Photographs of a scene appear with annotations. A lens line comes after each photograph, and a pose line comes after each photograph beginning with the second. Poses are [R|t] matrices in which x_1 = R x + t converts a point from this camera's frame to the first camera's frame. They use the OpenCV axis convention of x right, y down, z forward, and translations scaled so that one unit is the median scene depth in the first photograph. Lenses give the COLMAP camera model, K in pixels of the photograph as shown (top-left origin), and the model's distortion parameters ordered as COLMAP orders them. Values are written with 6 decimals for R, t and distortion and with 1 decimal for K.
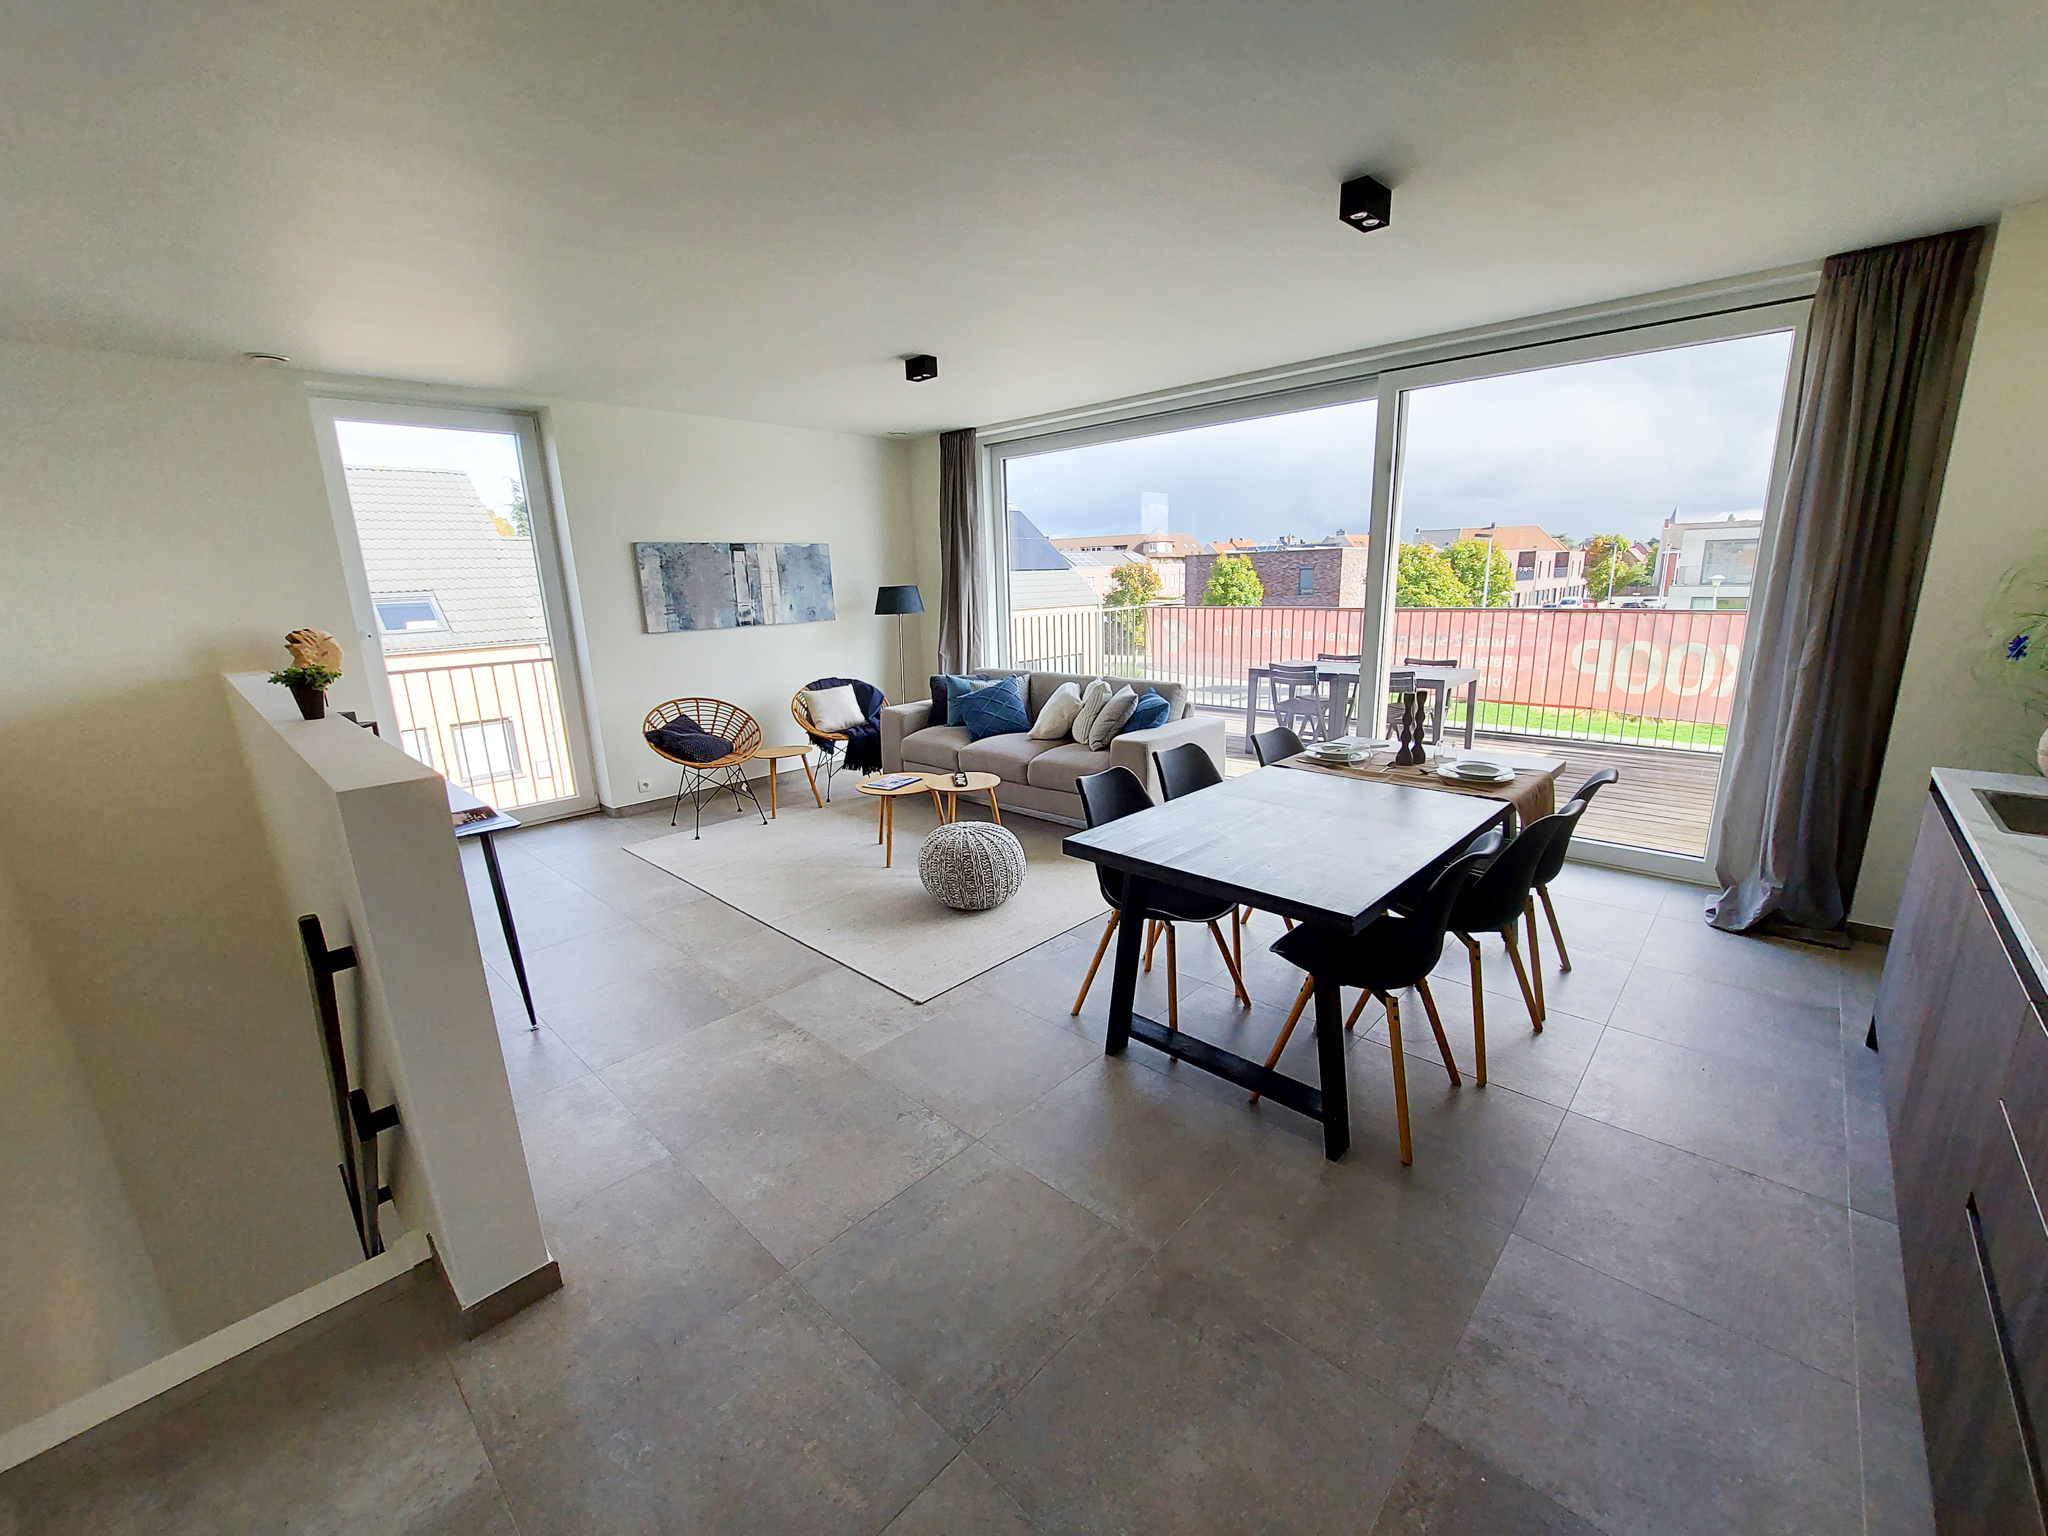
lens RADIAL K [[824.0, 0, 1019.1], [0, 824.0, 773.9], [0, 0, 1]] dist [-0.013972, 0.000038]
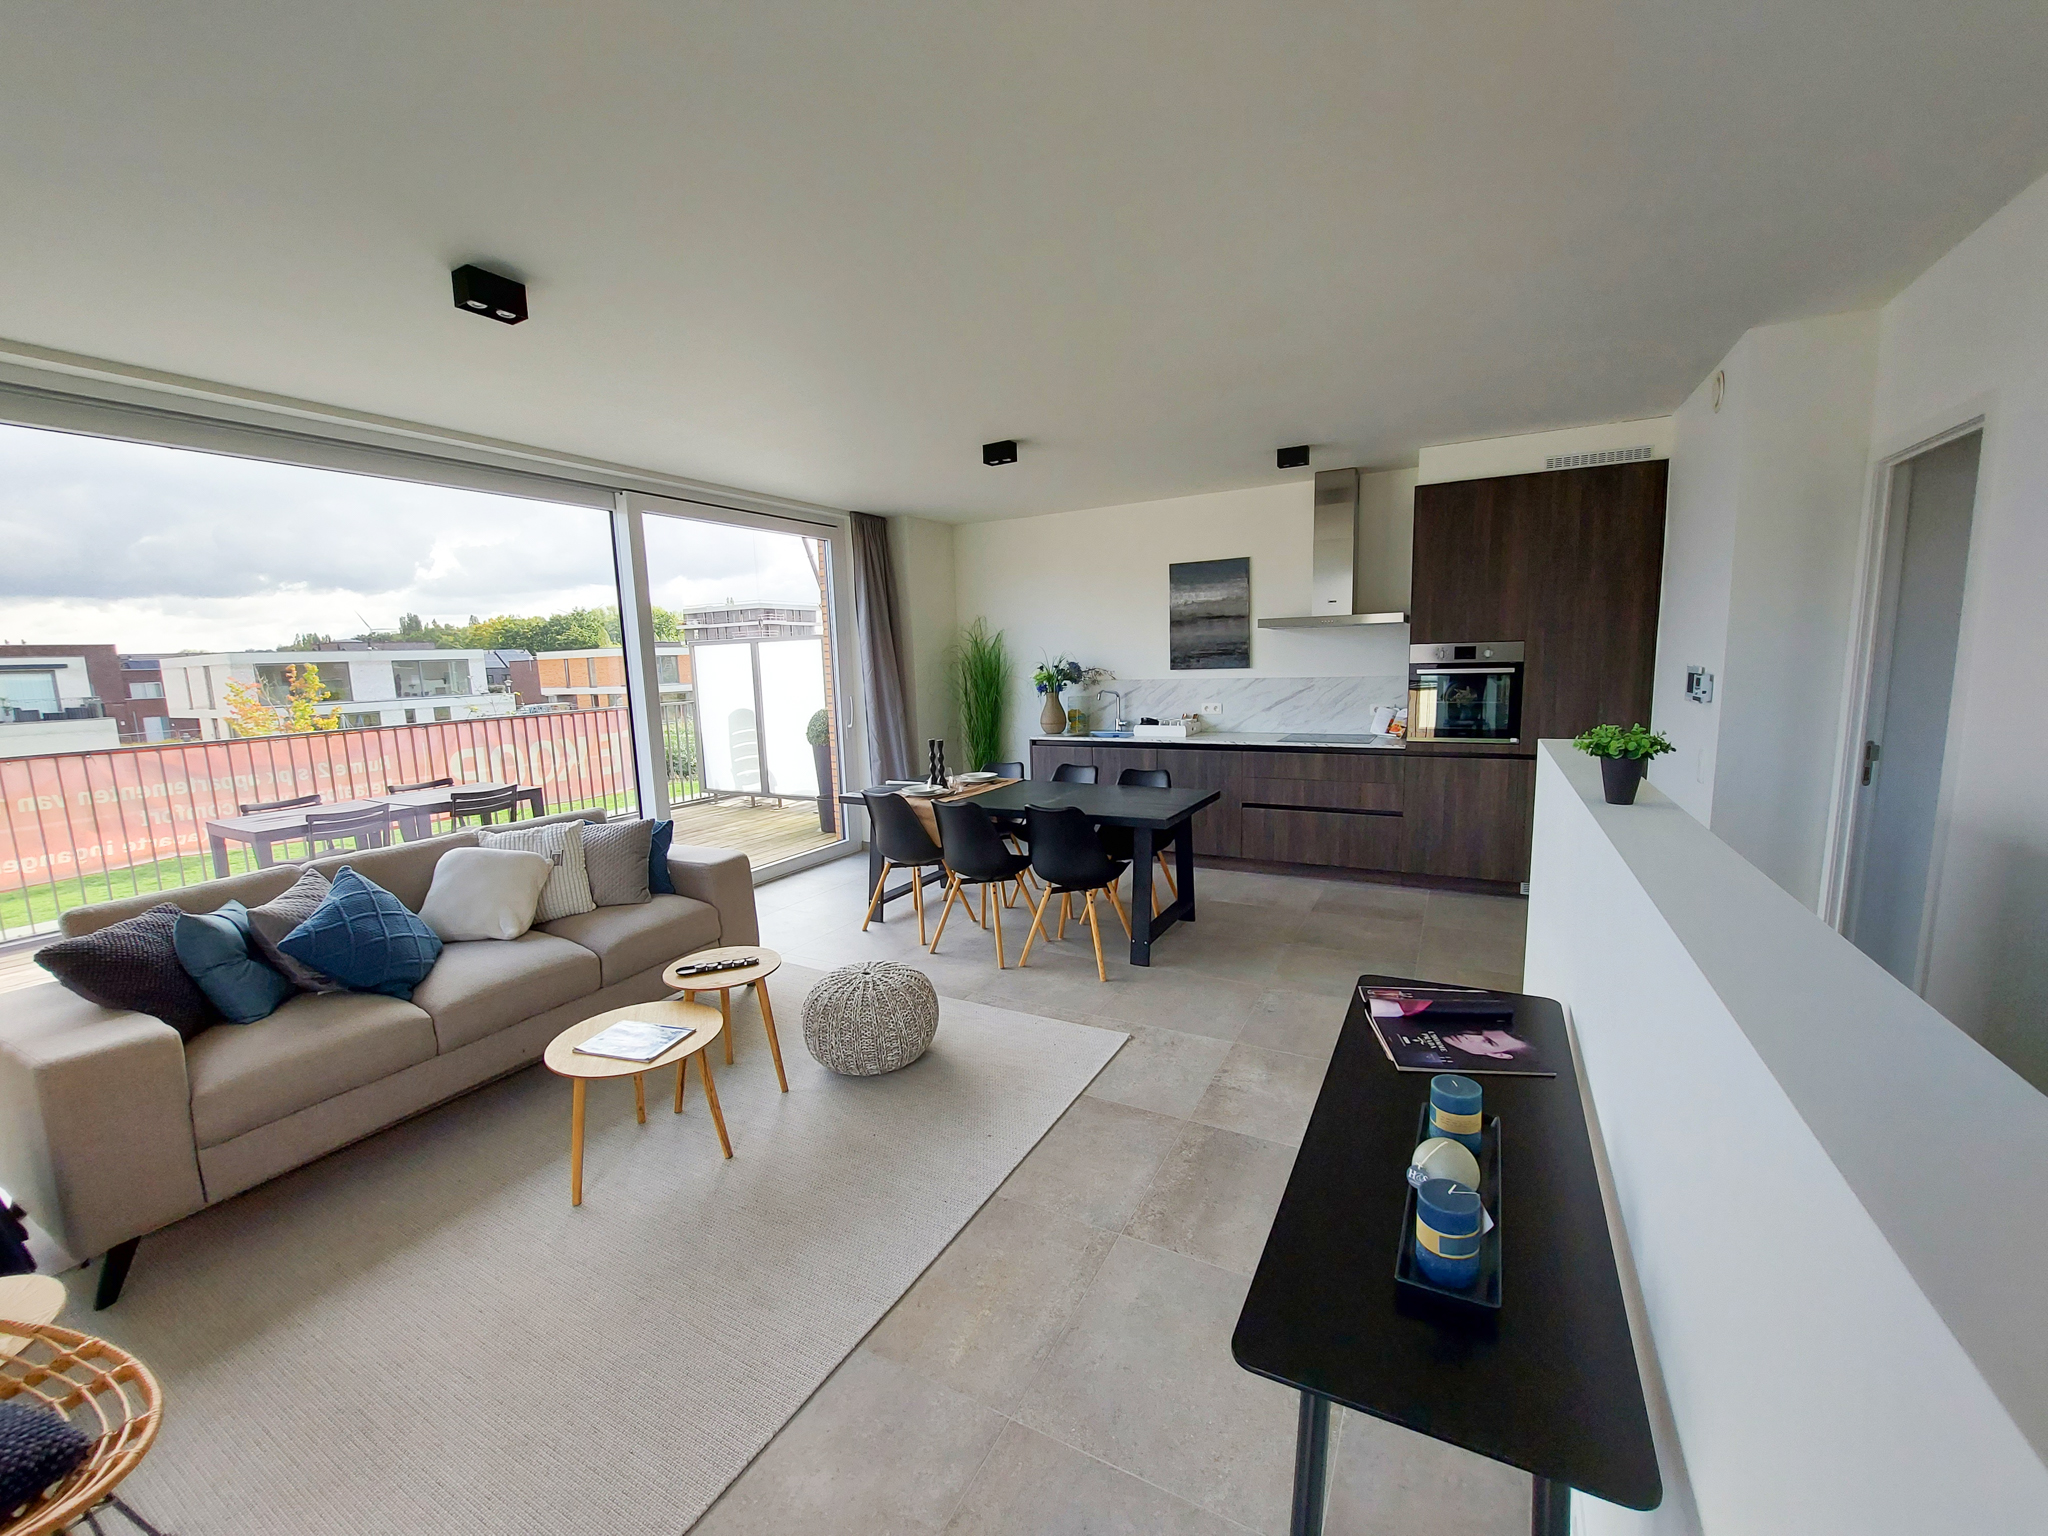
lens RADIAL K [[824.0, 0, 1019.1], [0, 824.0, 773.9], [0, 0, 1]] dist [-0.013972, 0.000038]
pose [[-0.258115, -0.097775, 0.961154, -0.897714], [0.266201, 0.949157, 0.168042, -0.221189], [-0.928716, 0.299234, -0.218964, 1.046321]]
